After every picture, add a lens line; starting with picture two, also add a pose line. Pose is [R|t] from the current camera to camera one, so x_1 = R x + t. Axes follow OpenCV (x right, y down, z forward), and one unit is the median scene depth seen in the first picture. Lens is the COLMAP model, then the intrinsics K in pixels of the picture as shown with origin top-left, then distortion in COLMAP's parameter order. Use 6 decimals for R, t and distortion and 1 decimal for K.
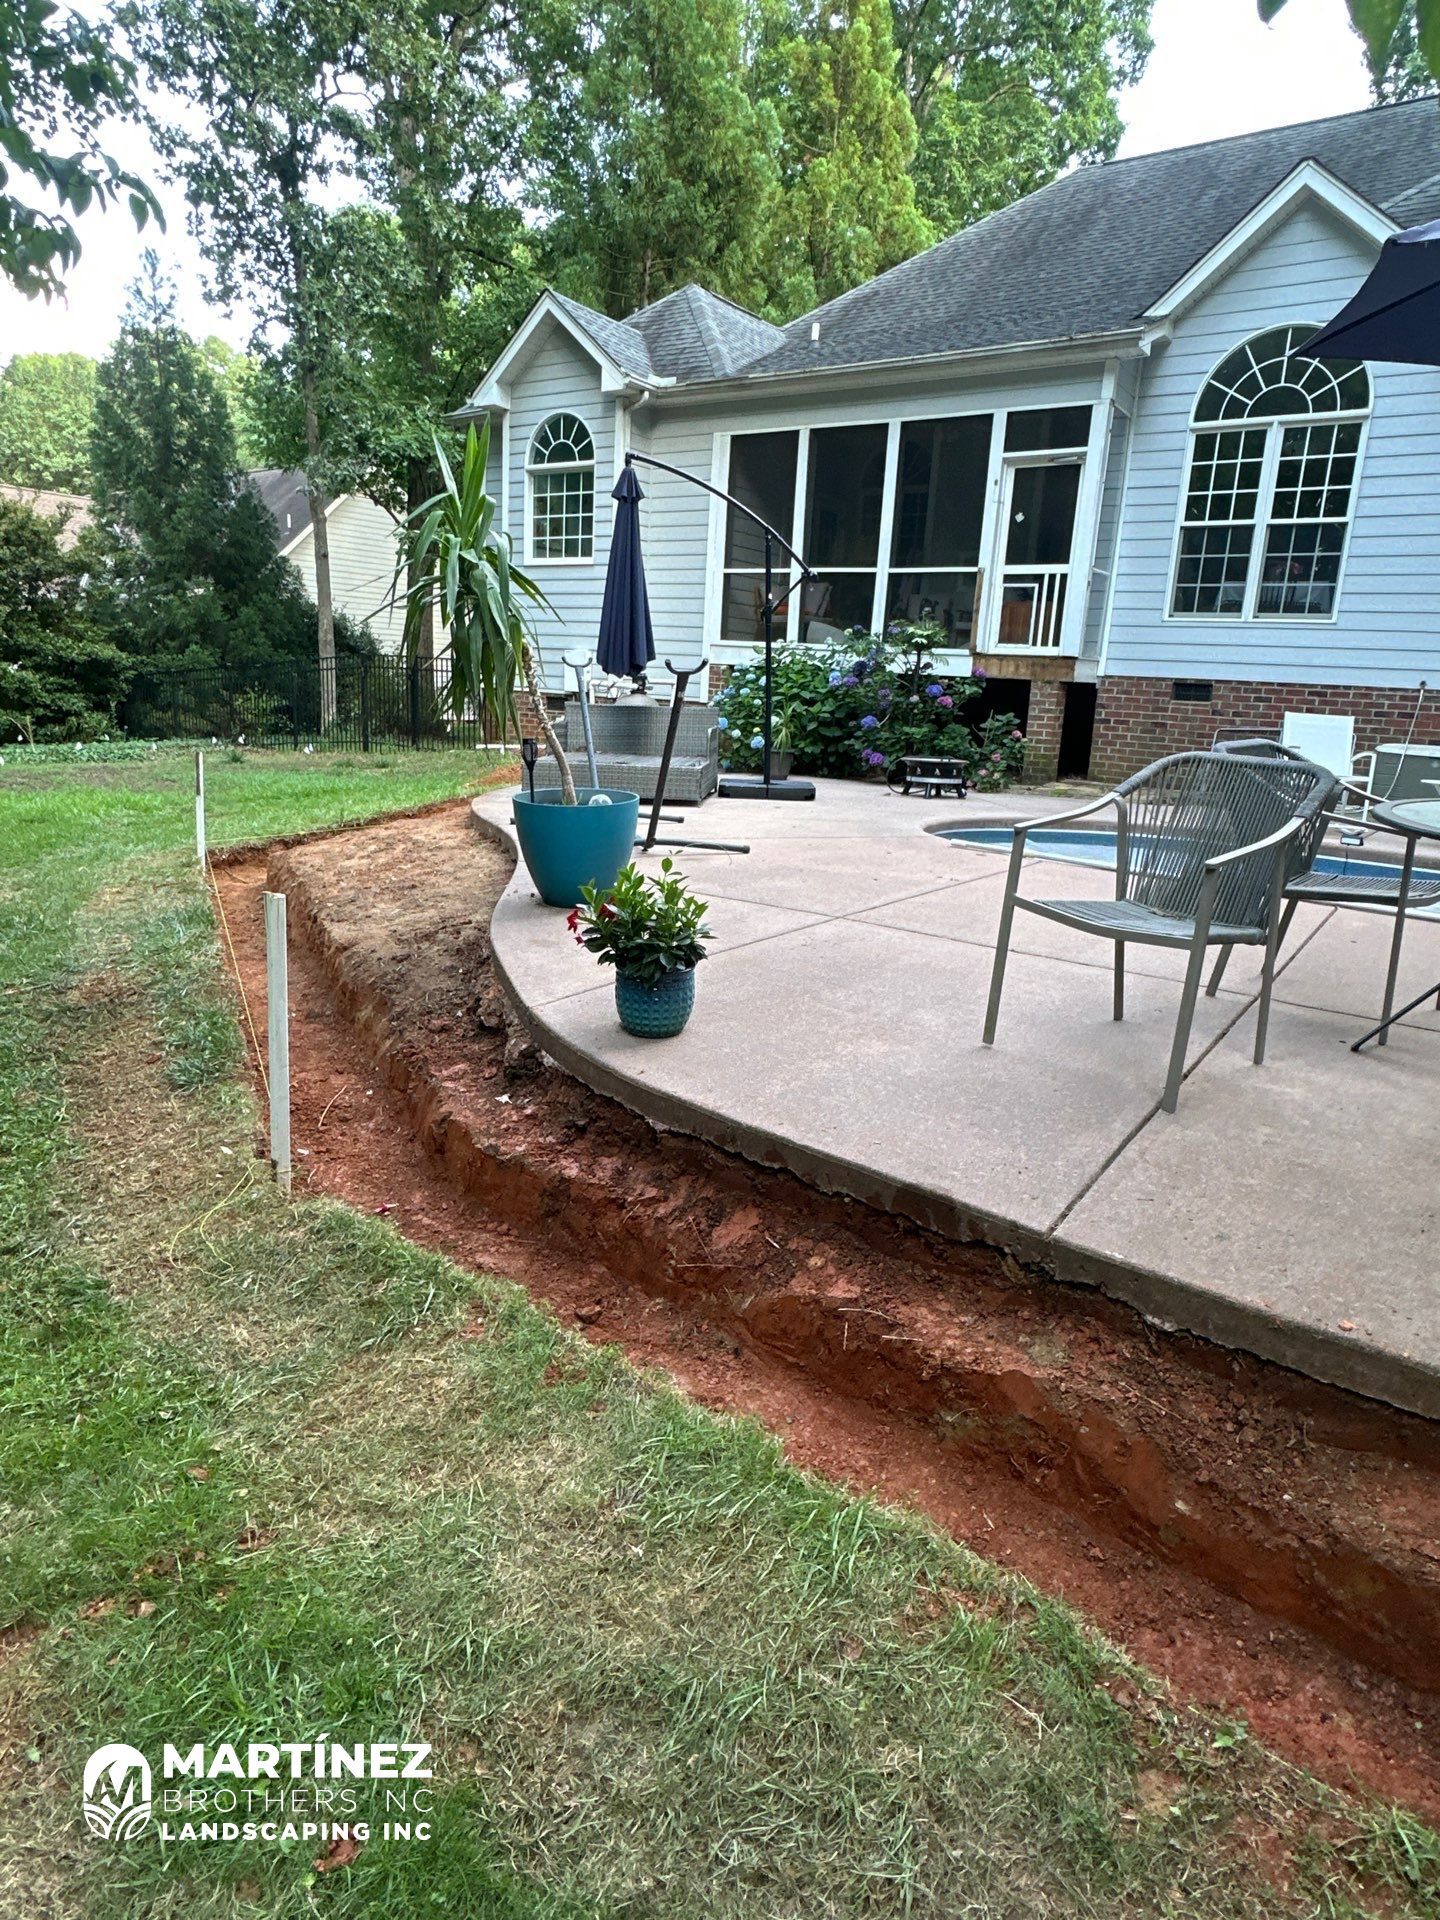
lens RADIAL K [[1141.1, 0, 725.3], [0, 1141.1, 964.3], [0, 0, 1]] dist [-0.004132, 0.001228]
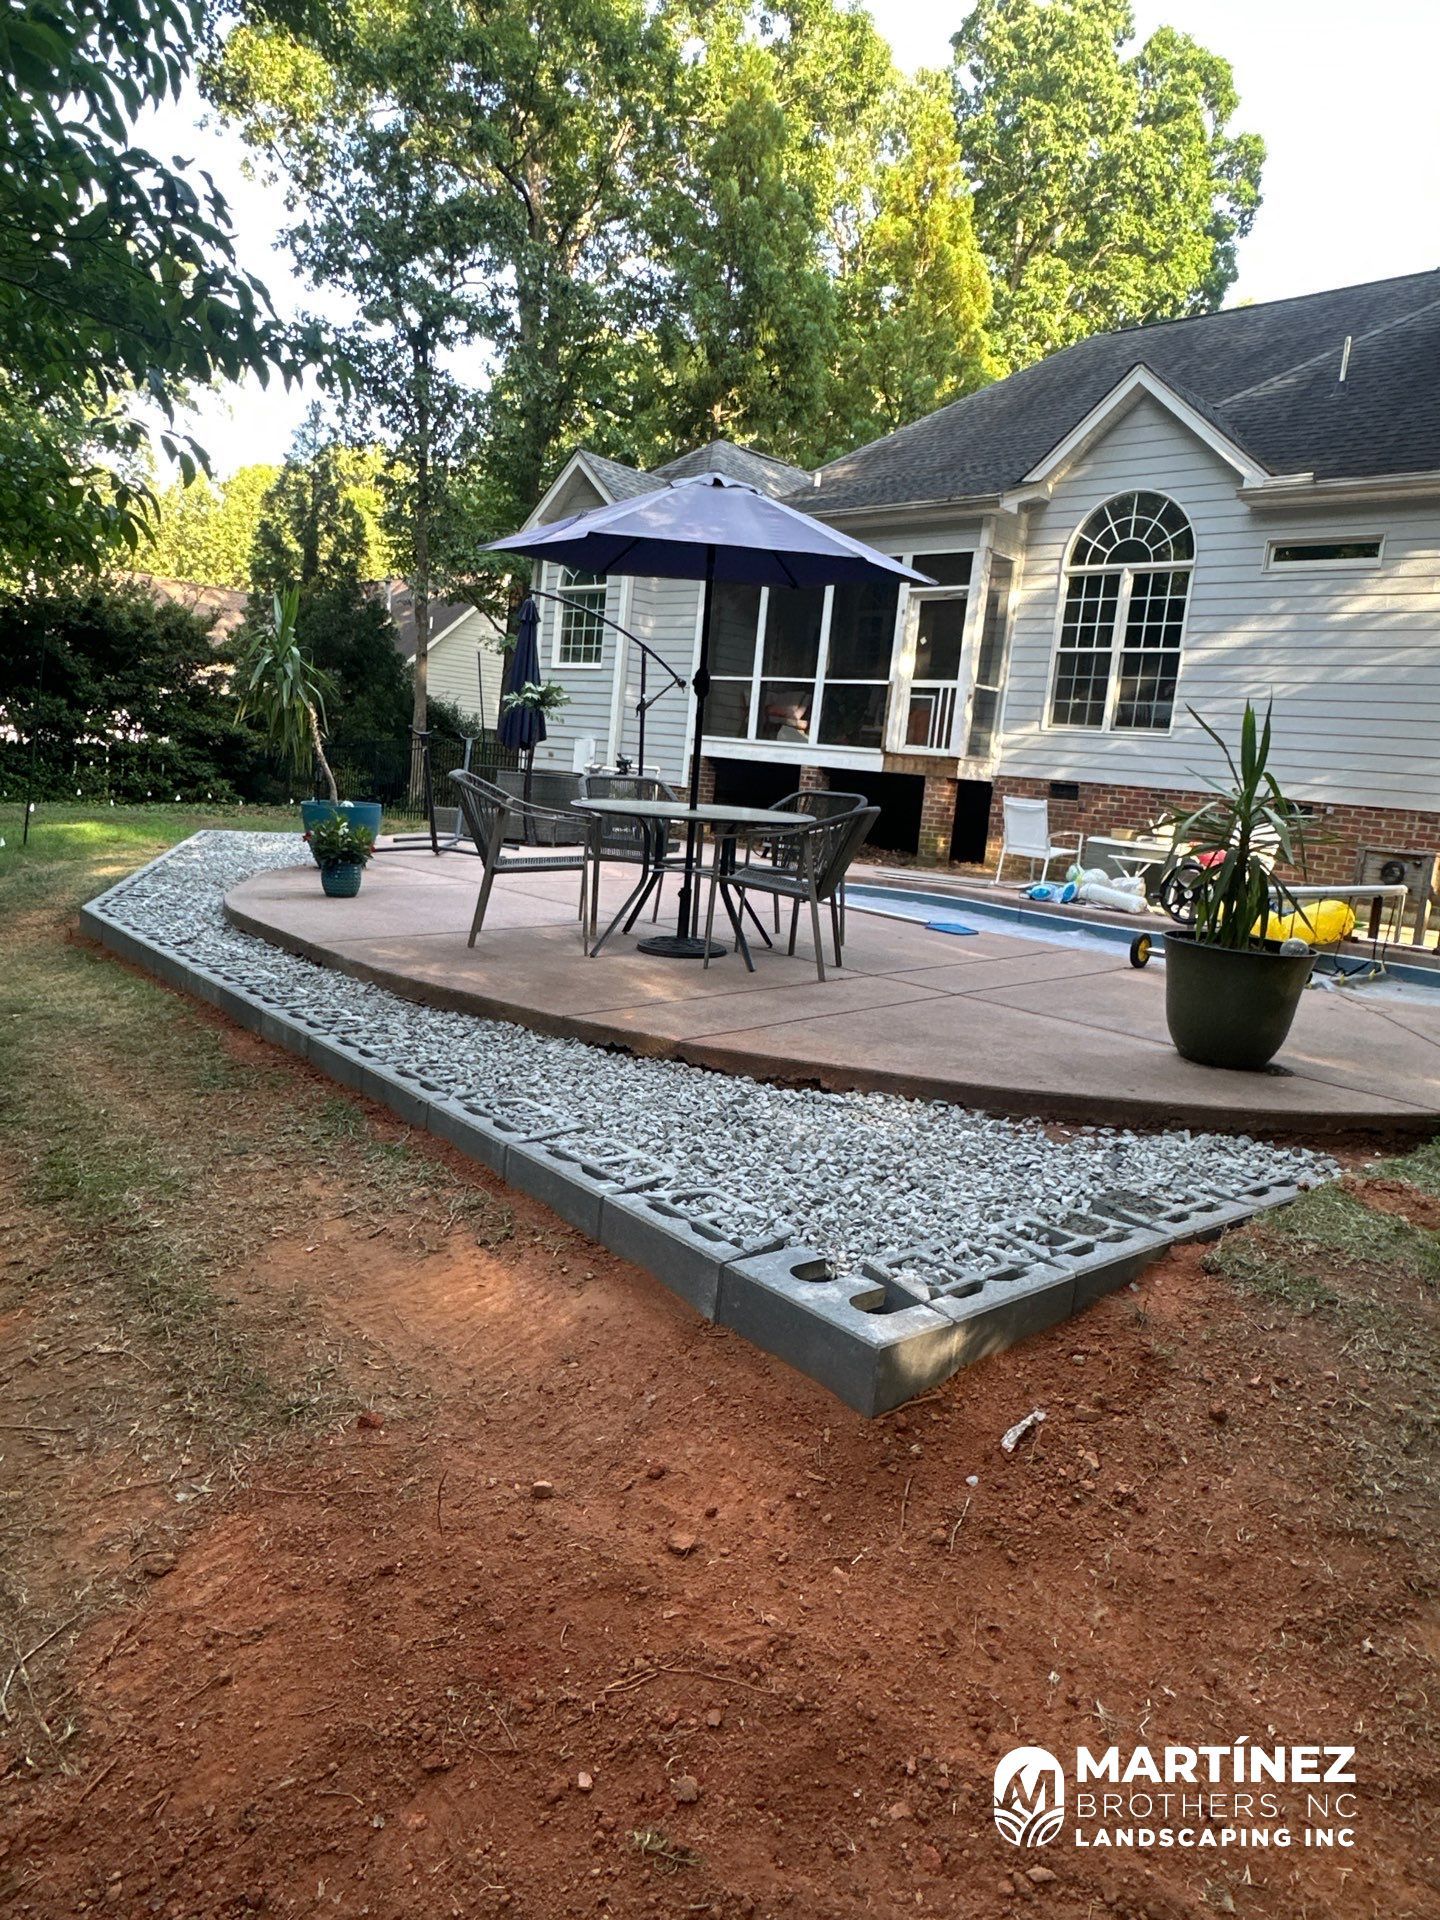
lens RADIAL K [[1225.7, 0, 723.5], [0, 1225.7, 965.1], [0, 0, 1]] dist [-0.001079, 0.002033]
pose [[0.985855, 0.067134, -0.153567, 0.271102], [-0.082254, 0.992138, -0.094320, 0.078617], [0.146028, 0.105618, 0.983626, -0.244269]]
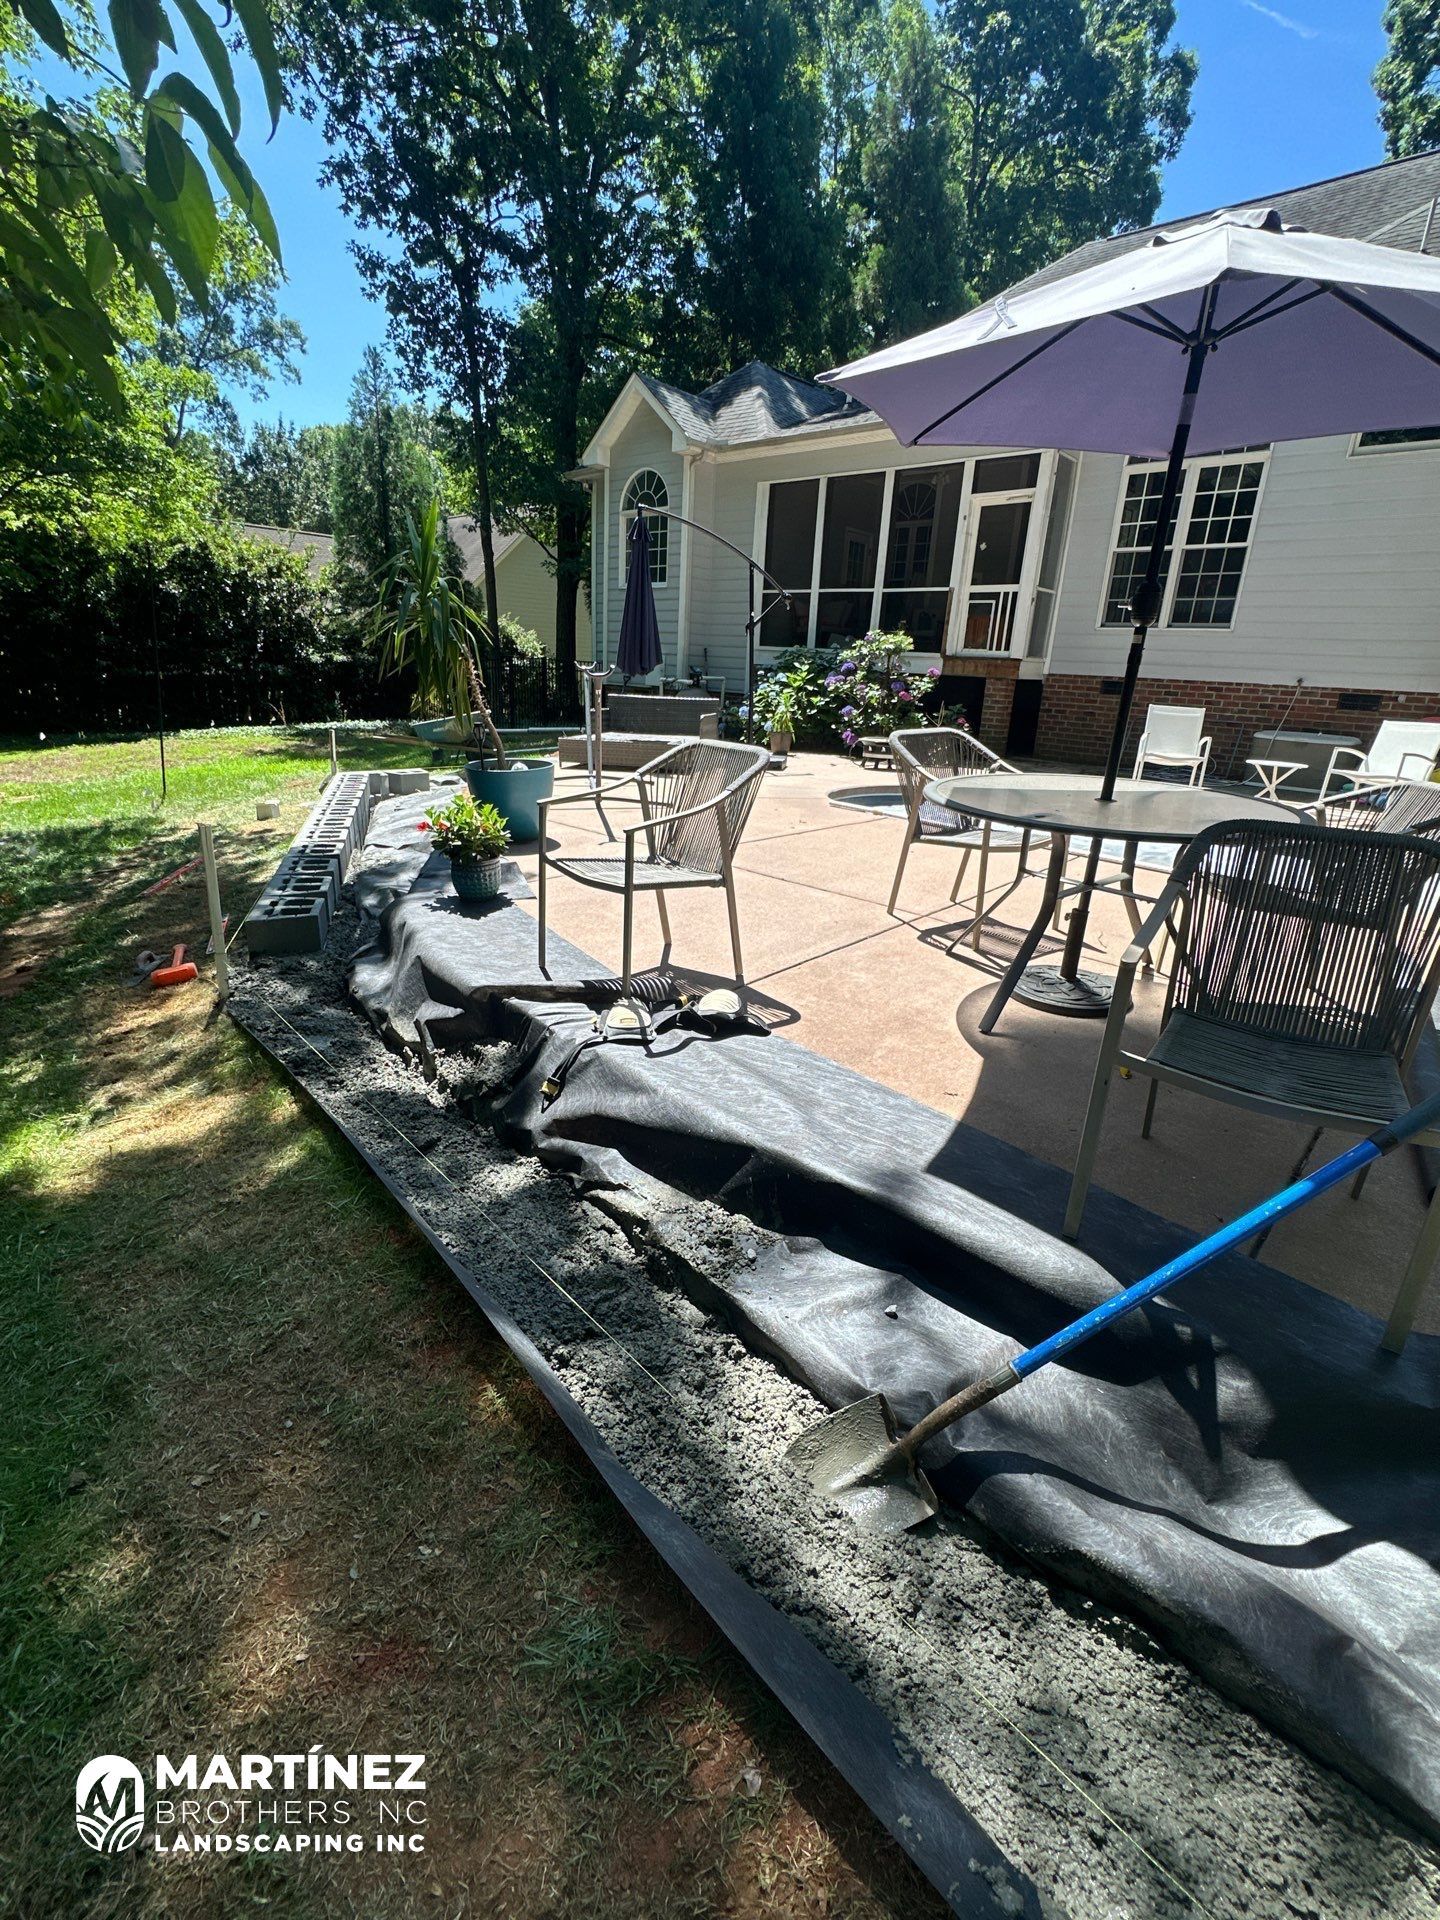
lens RADIAL K [[866.8, 0, 720.0], [0, 866.8, 960.0], [0, 0, 1]] dist [-0.000501, 0.000614]
pose [[0.991429, 0.040786, -0.124114, 0.105671], [-0.031214, 0.996456, 0.078112, 0.000721], [0.126860, -0.073569, 0.989189, -0.026554]]
